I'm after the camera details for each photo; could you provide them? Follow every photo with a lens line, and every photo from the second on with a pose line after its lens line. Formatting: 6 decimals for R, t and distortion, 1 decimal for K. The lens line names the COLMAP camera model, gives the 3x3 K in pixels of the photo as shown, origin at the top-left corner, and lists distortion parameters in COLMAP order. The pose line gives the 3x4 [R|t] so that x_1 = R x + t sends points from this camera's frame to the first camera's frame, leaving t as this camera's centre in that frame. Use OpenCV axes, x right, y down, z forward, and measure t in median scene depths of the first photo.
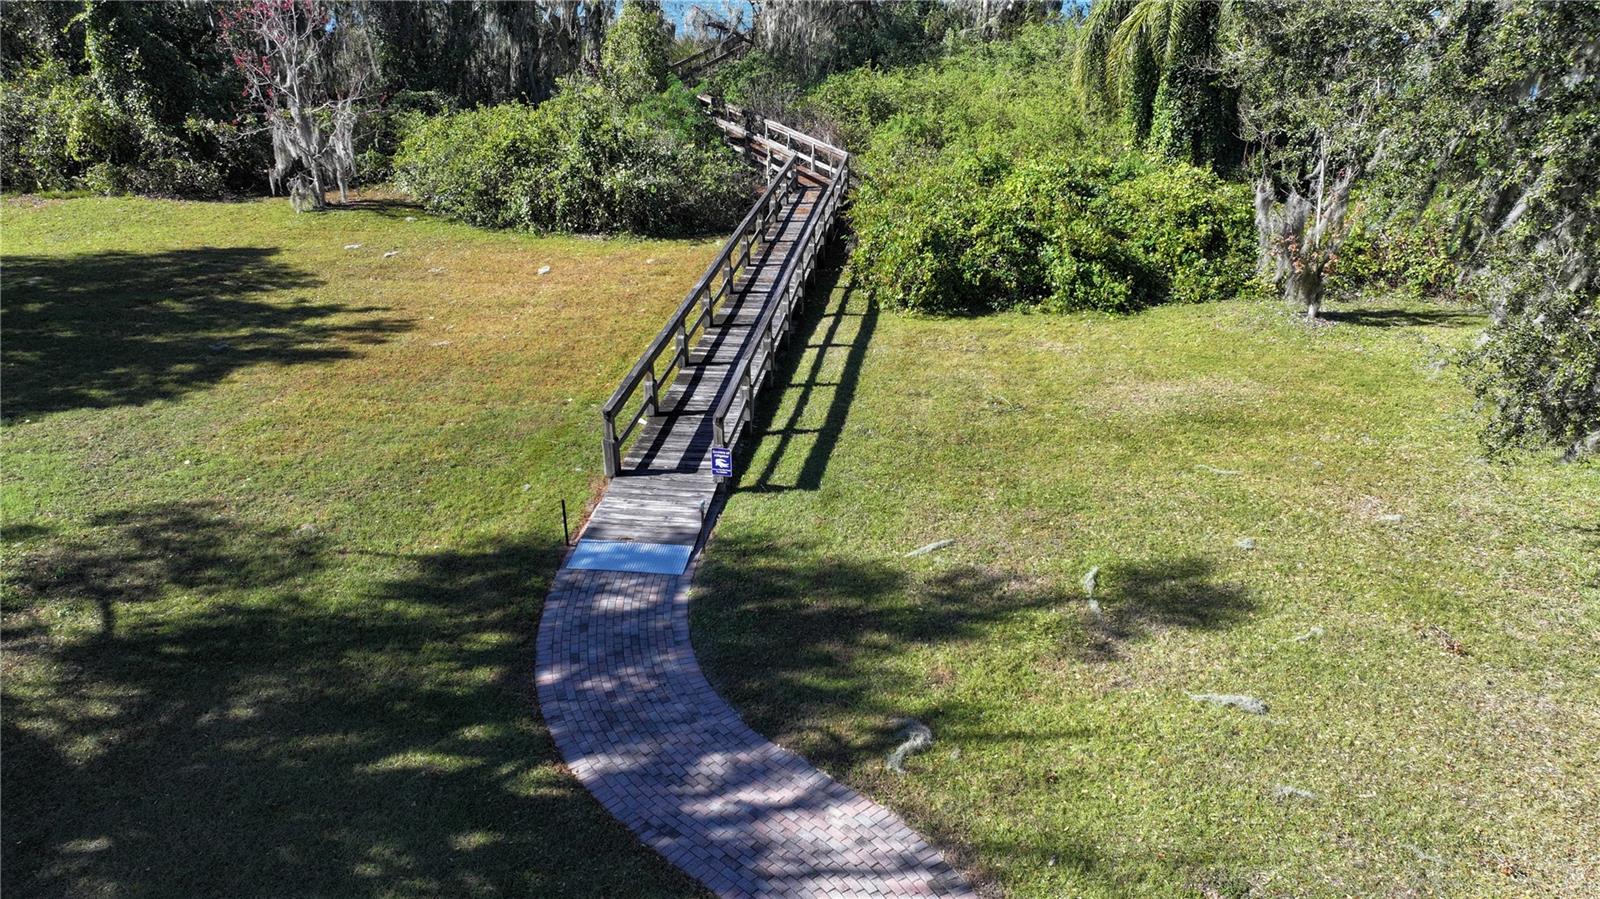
lens RADIAL K [[1125.3, 0, 800.0], [0, 1125.3, 449.5], [0, 0, 1]] dist [-0.003255, 0.024699]
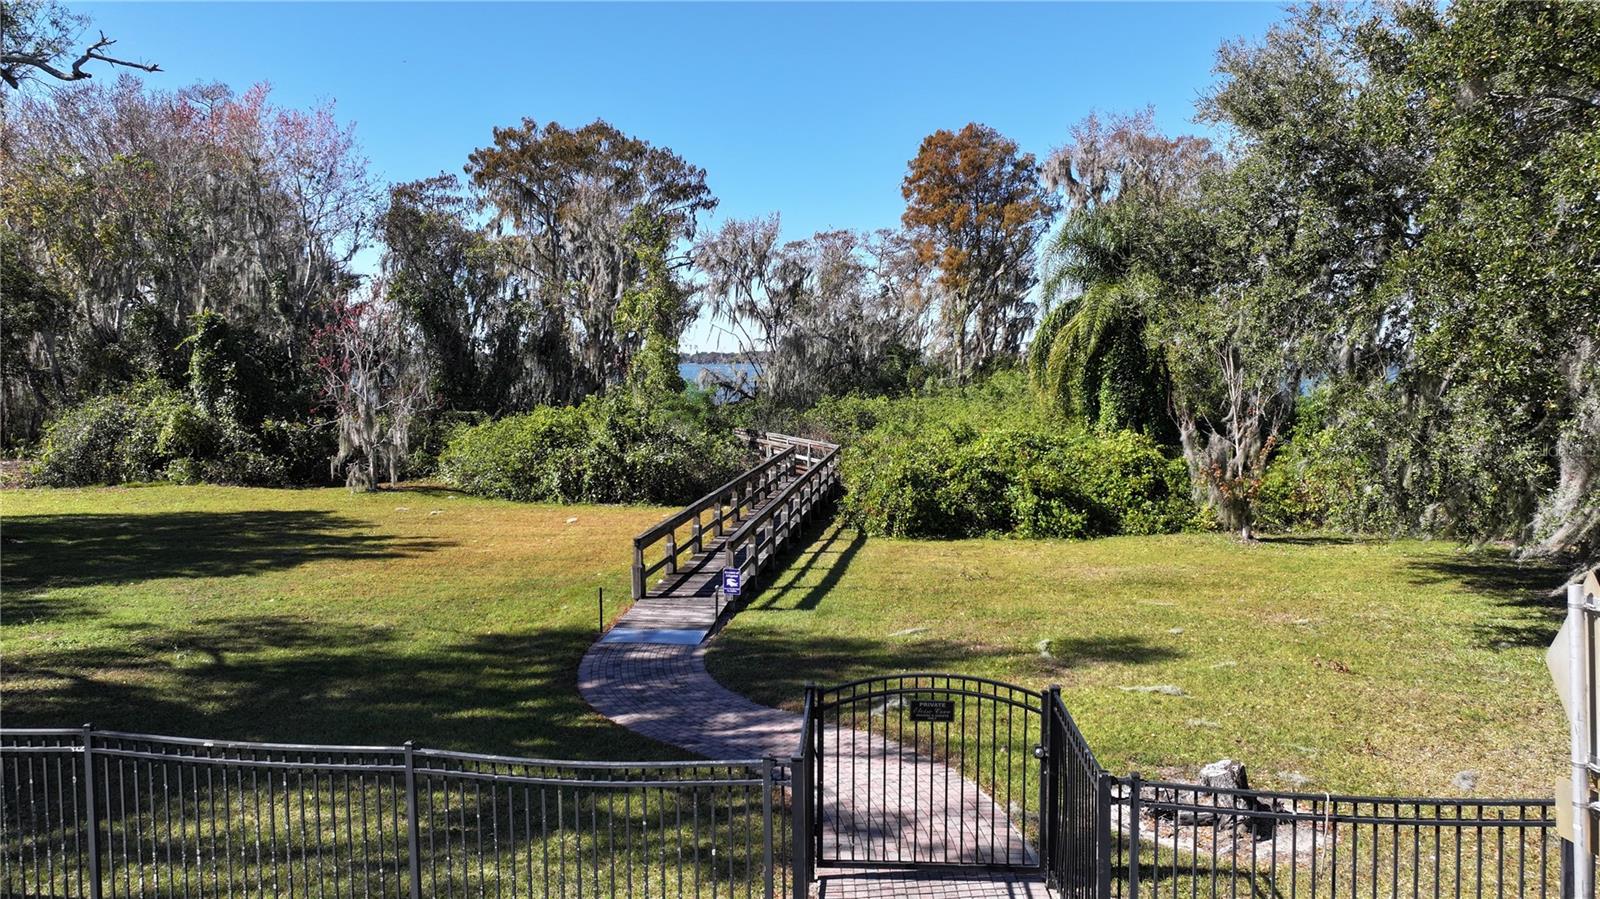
lens RADIAL K [[1125.7, 0, 800.0], [0, 1125.7, 449.5], [0, 0, 1]] dist [0.010479, -0.000213]
pose [[0.999995, -0.002175, 0.002478, -0.000351], [0.002890, 0.940036, -0.341062, 0.160642], [-0.001587, 0.341067, 0.940038, -0.091324]]
